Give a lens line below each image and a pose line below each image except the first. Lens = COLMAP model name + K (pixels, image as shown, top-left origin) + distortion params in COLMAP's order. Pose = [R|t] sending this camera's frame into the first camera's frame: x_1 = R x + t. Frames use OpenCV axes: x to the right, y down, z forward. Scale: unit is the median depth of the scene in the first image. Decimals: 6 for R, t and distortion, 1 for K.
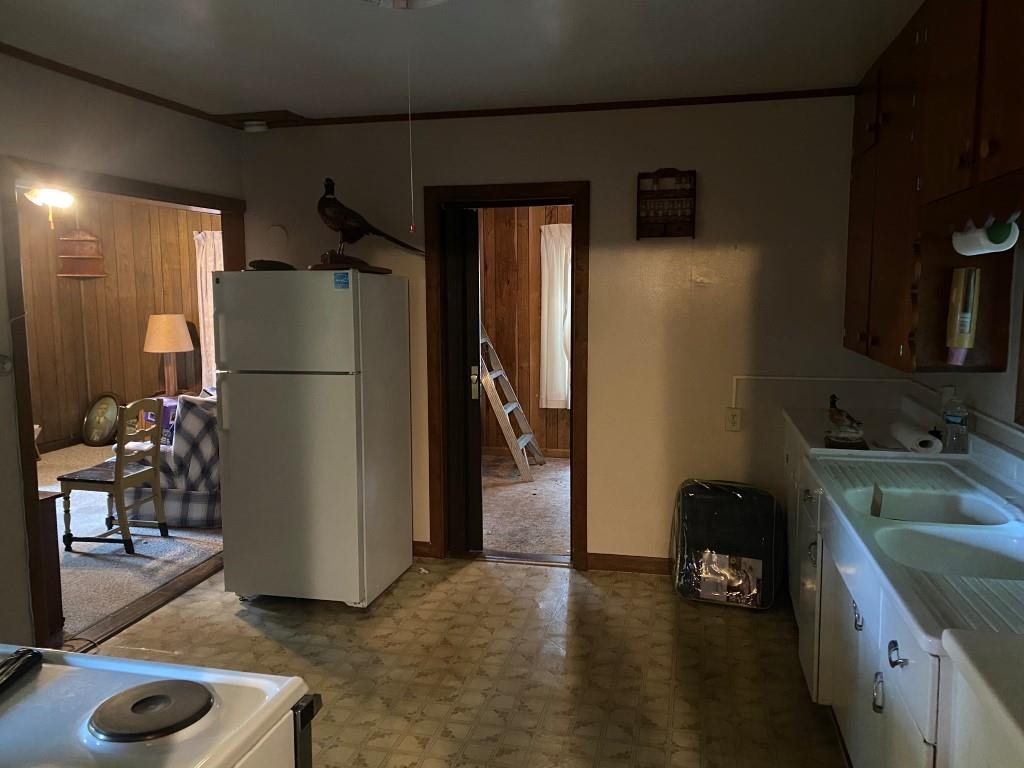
lens RADIAL K [[779.7, 0, 505.5], [0, 779.7, 377.9], [0, 0, 1]] dist [0.045979, -0.045164]
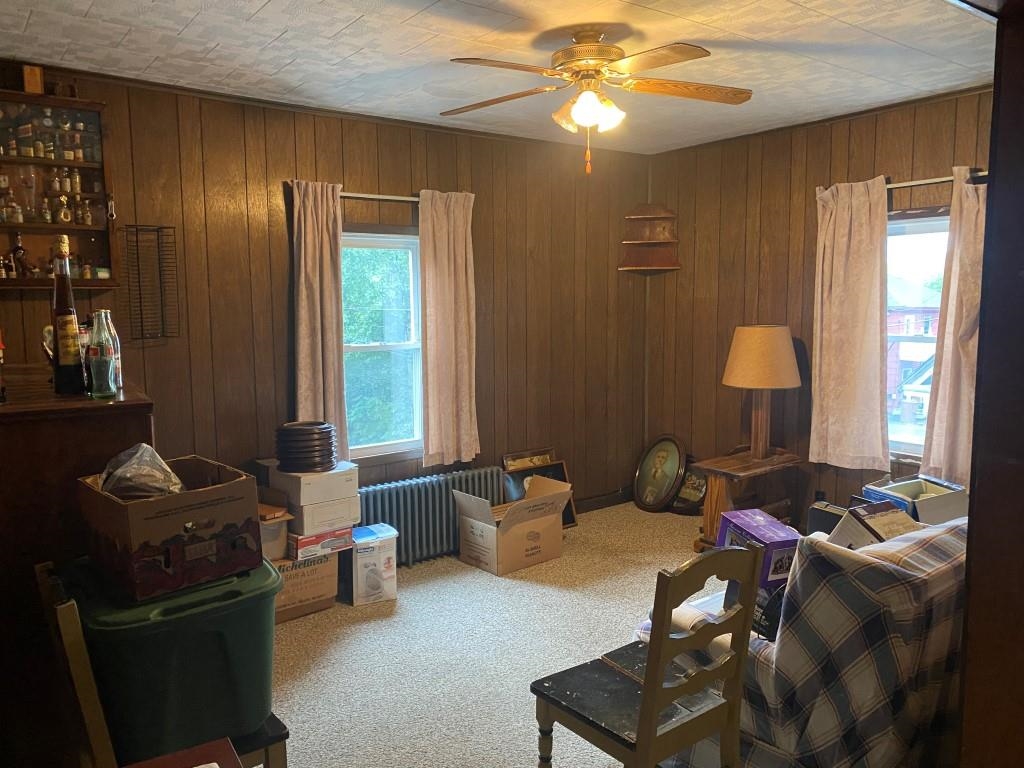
lens RADIAL K [[779.7, 0, 513.3], [0, 779.7, 383.6], [0, 0, 1]] dist [0.045979, -0.045164]
pose [[0.771050, 0.068801, -0.633046, -0.350564], [-0.069037, 0.997318, 0.024305, -0.069063], [0.633021, 0.024963, 0.773732, 0.743634]]
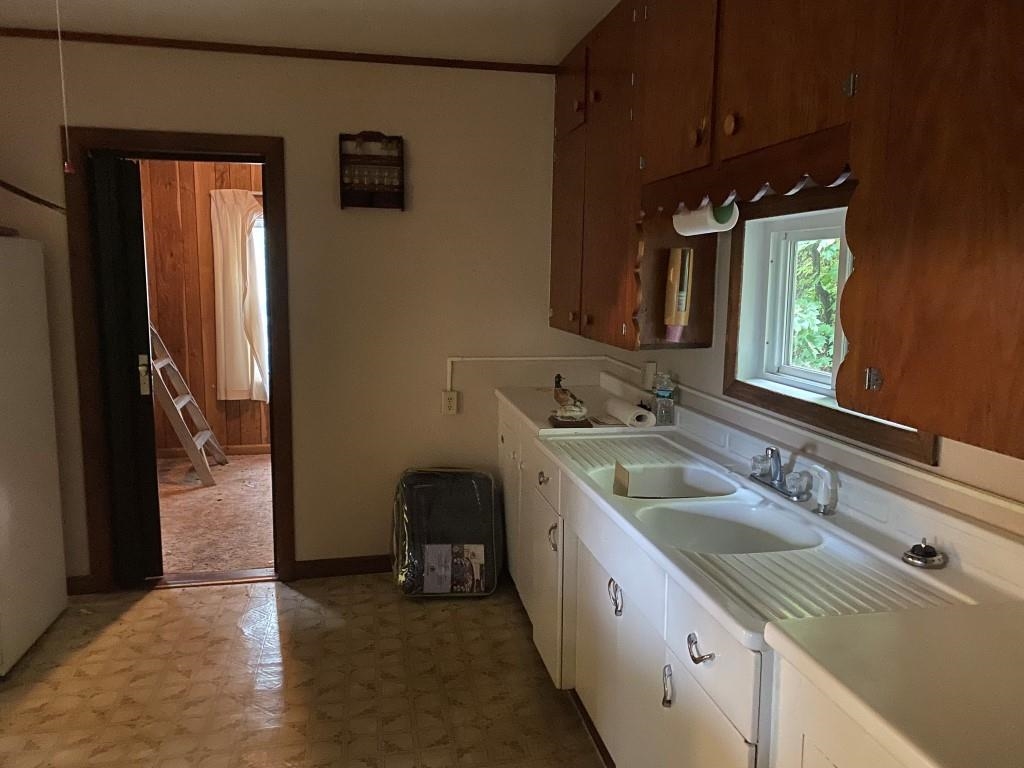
lens RADIAL K [[779.7, 0, 509.6], [0, 779.7, 382.6], [0, 0, 1]] dist [0.045979, -0.045164]
pose [[0.909034, -0.042624, 0.414537, -0.037004], [0.030362, 0.998886, 0.036128, -0.004421], [-0.415615, -0.020255, 0.909315, 0.100551]]
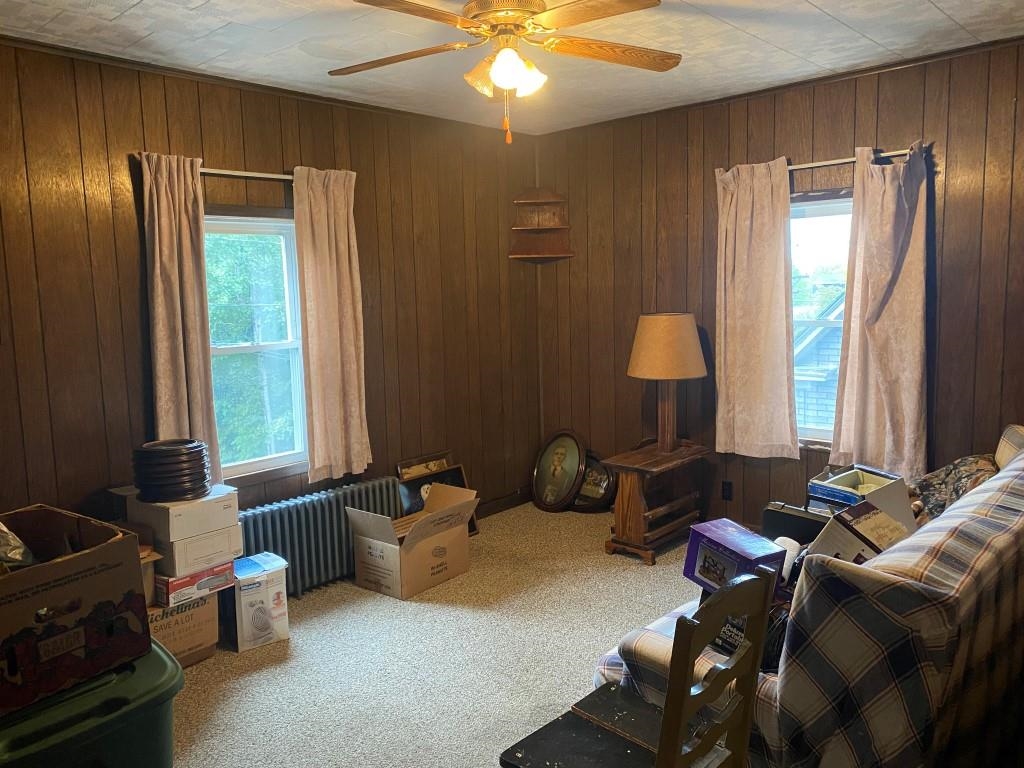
lens RADIAL K [[779.7, 0, 504.9], [0, 779.7, 383.2], [0, 0, 1]] dist [0.045979, -0.045164]
pose [[0.871953, 0.042553, -0.487737, -0.458912], [-0.034924, 0.999084, 0.024730, -0.072299], [0.488342, -0.004530, 0.872640, 0.789122]]
